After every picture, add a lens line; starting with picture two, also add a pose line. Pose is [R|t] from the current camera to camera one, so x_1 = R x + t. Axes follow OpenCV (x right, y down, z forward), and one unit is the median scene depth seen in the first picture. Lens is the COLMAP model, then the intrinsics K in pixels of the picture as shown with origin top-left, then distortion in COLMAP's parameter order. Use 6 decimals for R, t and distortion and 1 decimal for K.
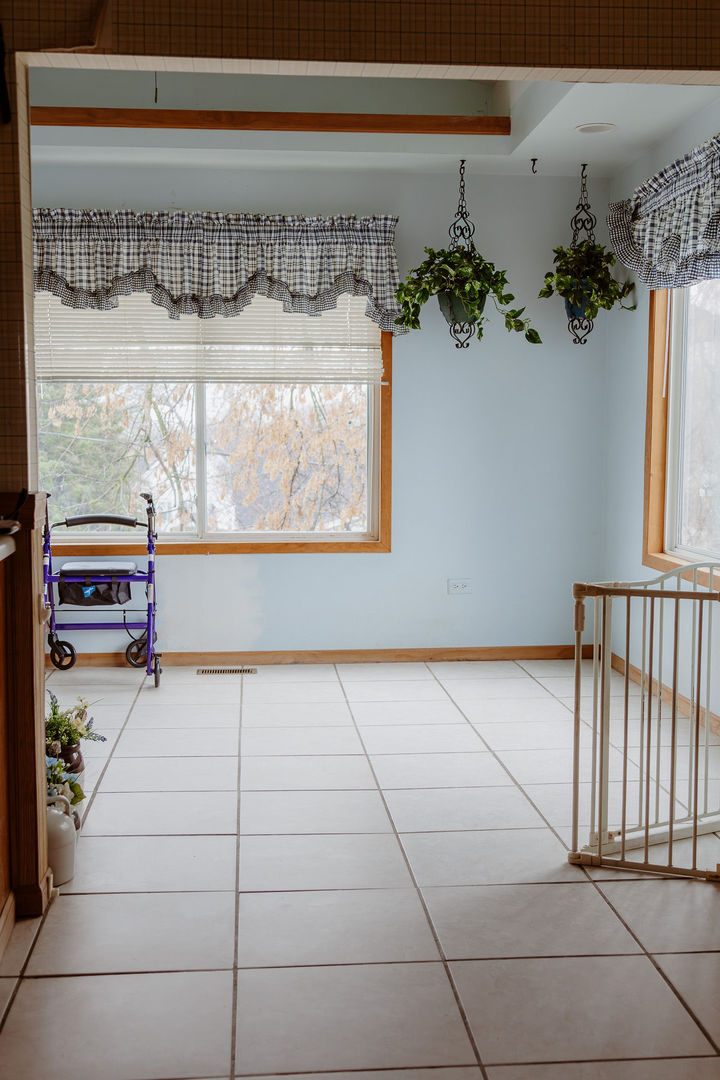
lens RADIAL K [[1261.0, 0, 364.4], [0, 1261.0, 545.8], [0, 0, 1]] dist [0.007396, 0.000000]
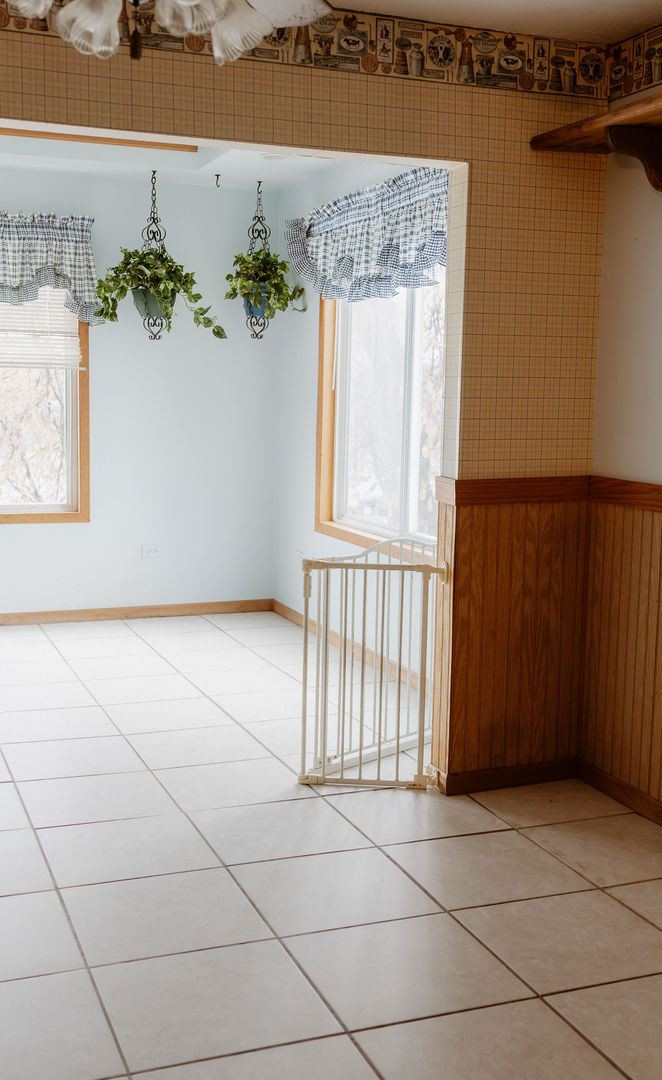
lens RADIAL K [[1198.7, 0, 333.5], [0, 1198.7, 544.2], [0, 0, 1]] dist [0.011958, 0.000000]
pose [[0.959573, -0.019130, 0.280810, -0.076276], [0.007660, 0.999093, 0.041887, -0.019274], [-0.281357, -0.038043, 0.958849, -0.077319]]
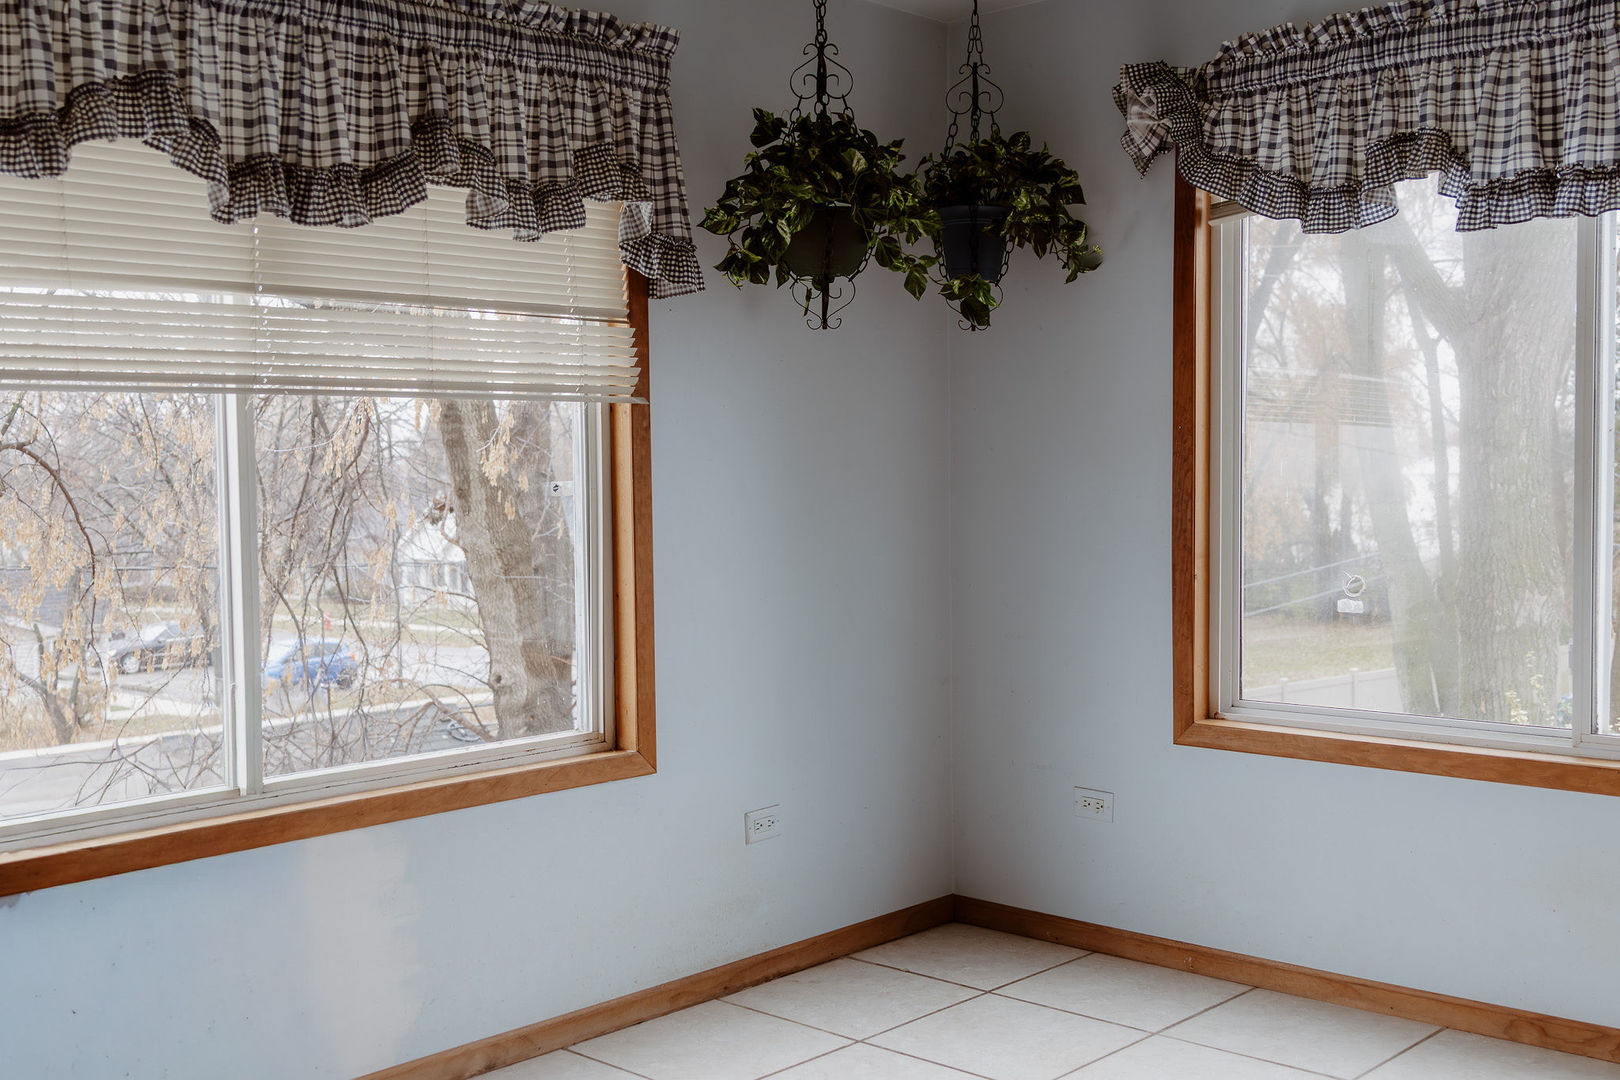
lens RADIAL K [[1767.5, 0, 809.5], [0, 1767.5, 543.1], [0, 0, 1]] dist [0.019975, 0.000000]
pose [[0.744258, -0.042817, 0.666518, -0.391066], [0.074119, 0.997074, -0.018713, -0.066430], [-0.663766, 0.063329, 0.745254, 0.531922]]
